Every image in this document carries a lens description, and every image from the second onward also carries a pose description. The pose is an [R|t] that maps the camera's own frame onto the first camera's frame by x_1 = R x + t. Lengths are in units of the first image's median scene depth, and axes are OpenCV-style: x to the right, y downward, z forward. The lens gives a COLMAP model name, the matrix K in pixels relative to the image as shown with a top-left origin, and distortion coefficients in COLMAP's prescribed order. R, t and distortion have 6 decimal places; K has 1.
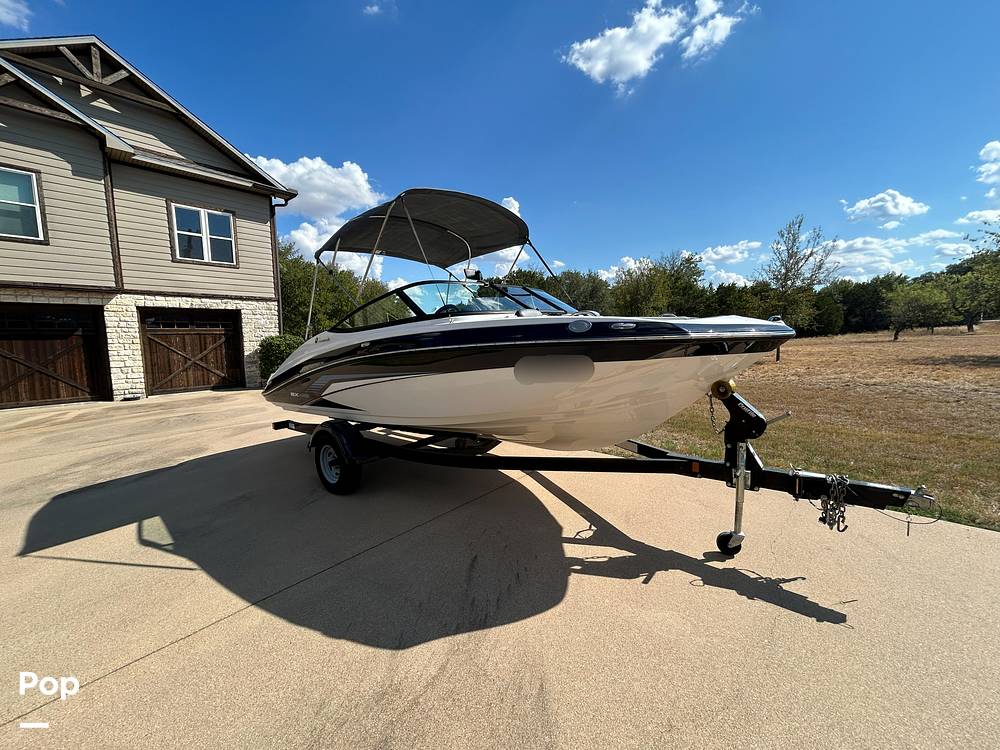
lens RADIAL K [[403.7, 0, 502.3], [0, 403.7, 381.7], [0, 0, 1]] dist [-0.001065, 0.000414]
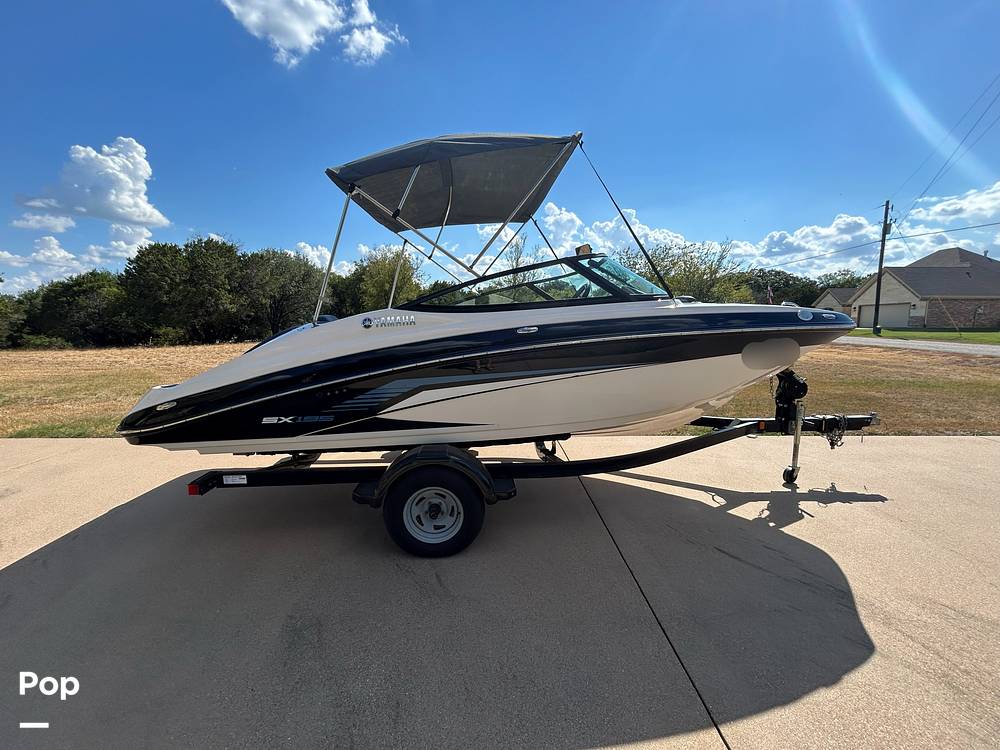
lens RADIAL K [[403.7, 0, 494.8], [0, 403.7, 376.3], [0, 0, 1]] dist [-0.001065, 0.000414]
pose [[0.737970, -0.066291, 0.671570, -0.289479], [0.059712, 0.997674, 0.032866, -0.012536], [-0.672187, 0.015847, 0.740212, 0.168595]]
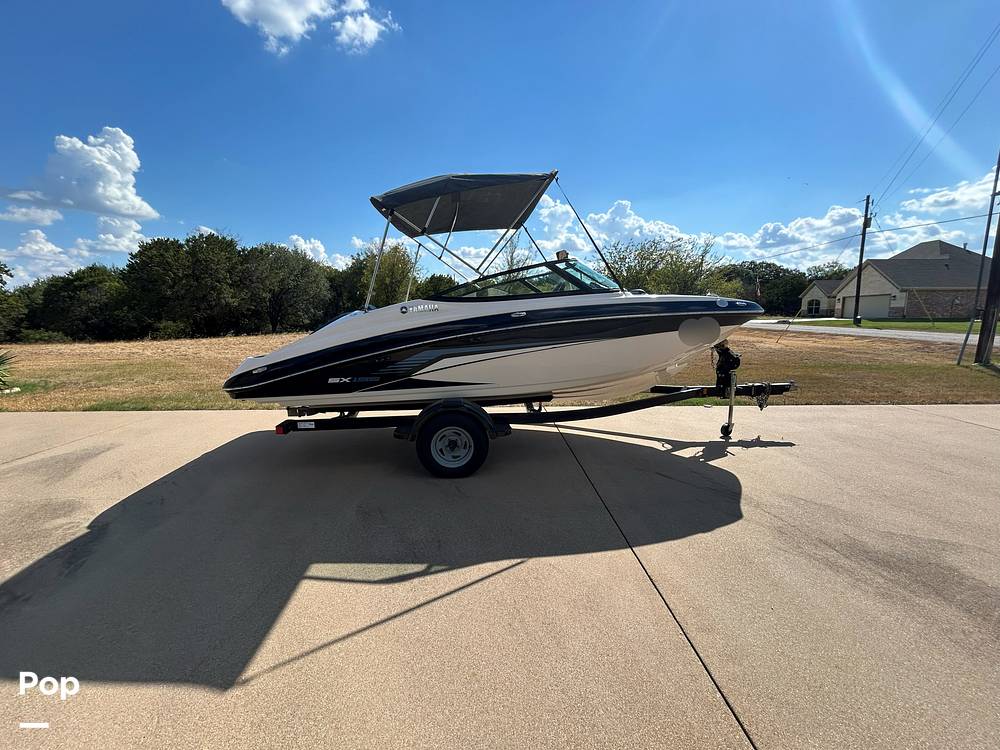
lens RADIAL K [[403.7, 0, 494.7], [0, 403.7, 378.0], [0, 0, 1]] dist [-0.001065, 0.000414]
pose [[0.731049, -0.084837, 0.677030, -0.358071], [0.065059, 0.996386, 0.054605, 0.002188], [-0.679216, 0.004128, 0.733927, 0.100344]]
